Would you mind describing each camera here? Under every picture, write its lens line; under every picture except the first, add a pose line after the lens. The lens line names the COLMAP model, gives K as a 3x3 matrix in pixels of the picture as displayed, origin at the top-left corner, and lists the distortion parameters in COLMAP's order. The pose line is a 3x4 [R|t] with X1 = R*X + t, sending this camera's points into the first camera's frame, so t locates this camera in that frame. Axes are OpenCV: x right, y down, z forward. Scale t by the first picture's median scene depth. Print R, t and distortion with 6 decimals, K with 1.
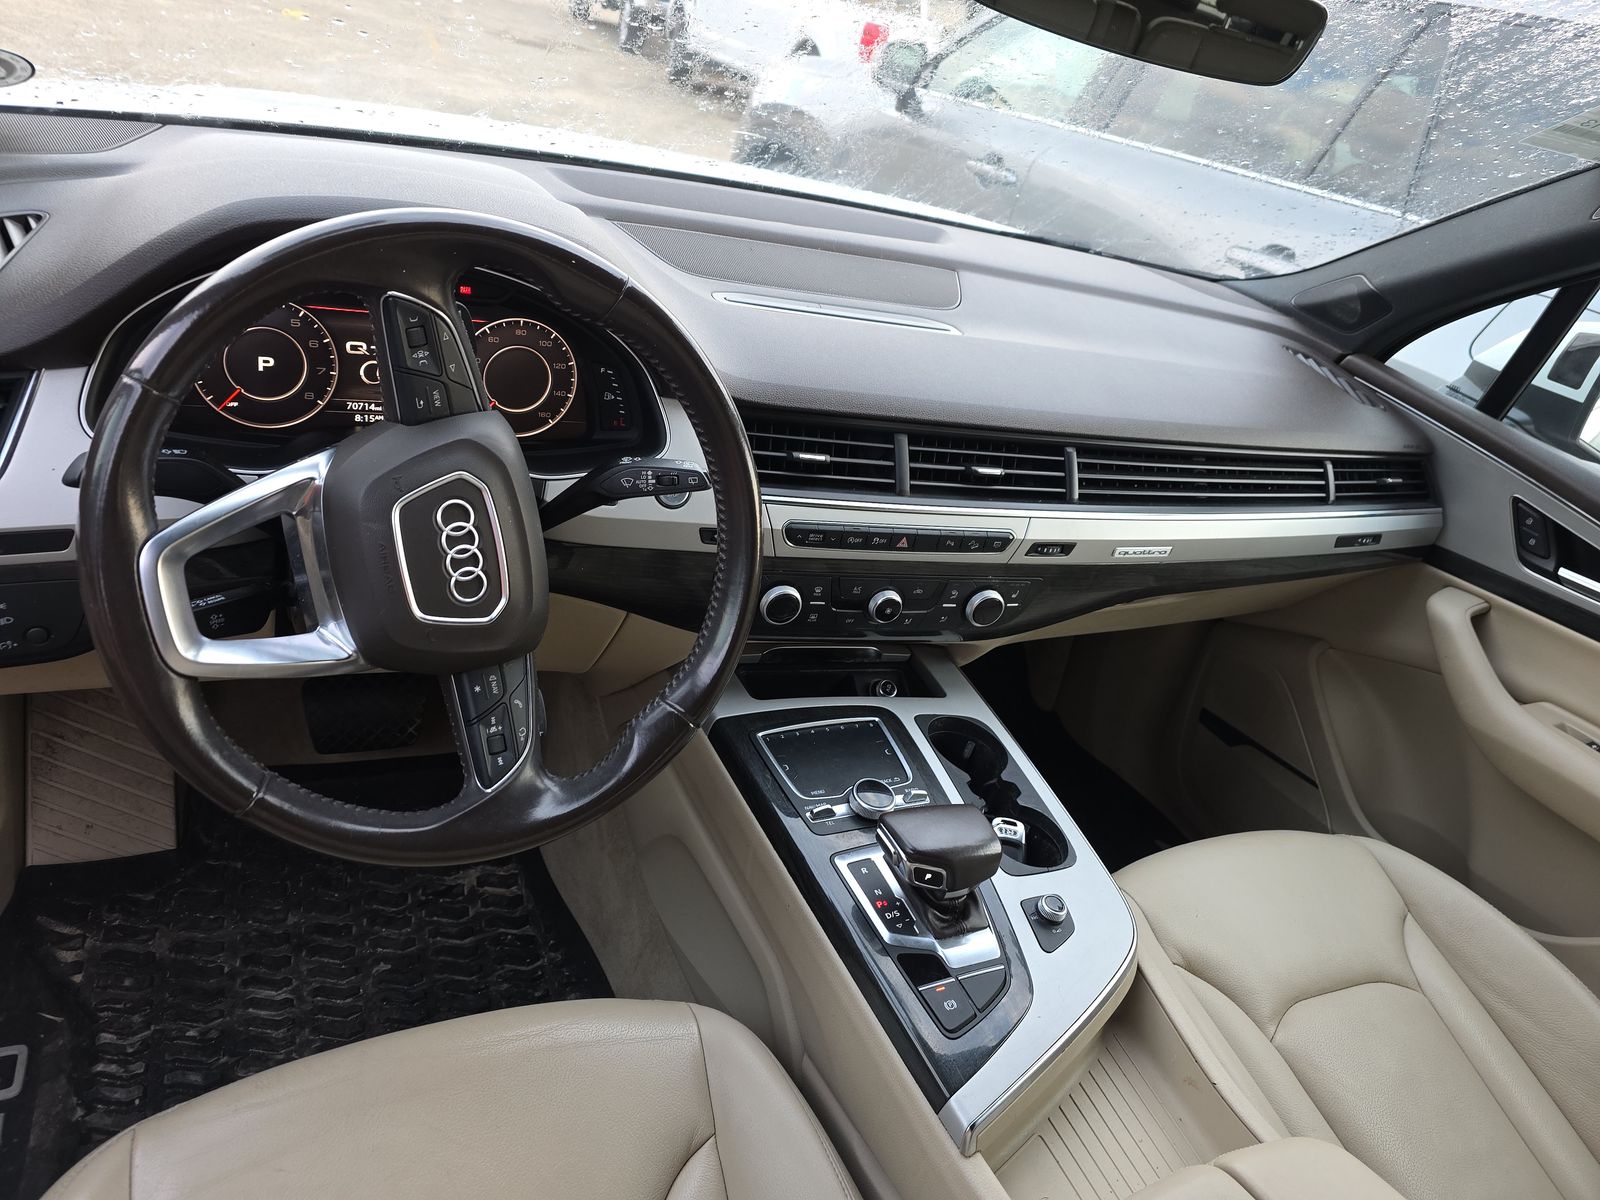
lens RADIAL K [[1080.9, 0, 797.4], [0, 1080.9, 537.1], [0, 0, 1]] dist [0.040237, -0.032070]
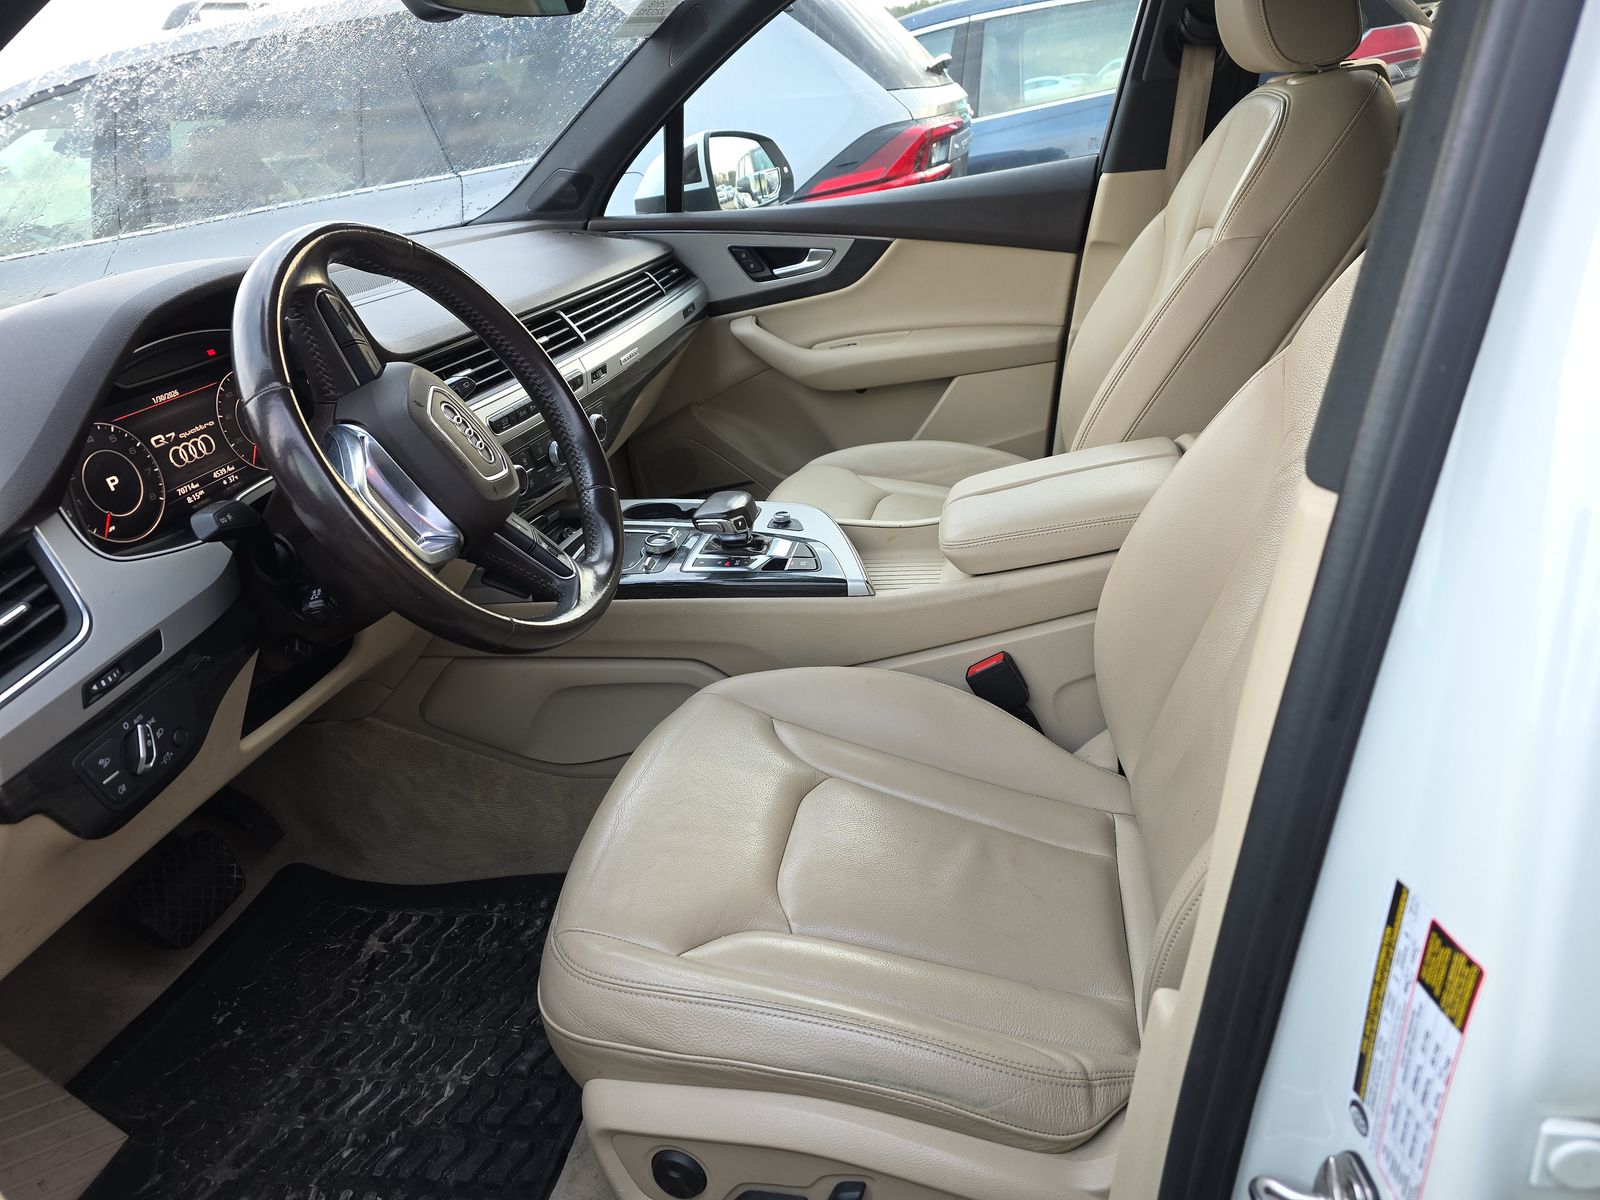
lens RADIAL K [[1080.9, 0, 797.4], [0, 1080.9, 537.1], [0, 0, 1]] dist [0.040237, -0.032070]
pose [[0.541002, -0.567085, 0.621073, -0.574098], [0.597919, 0.778675, 0.190154, 0.059182], [-0.591447, 0.268478, 0.760336, -0.156467]]
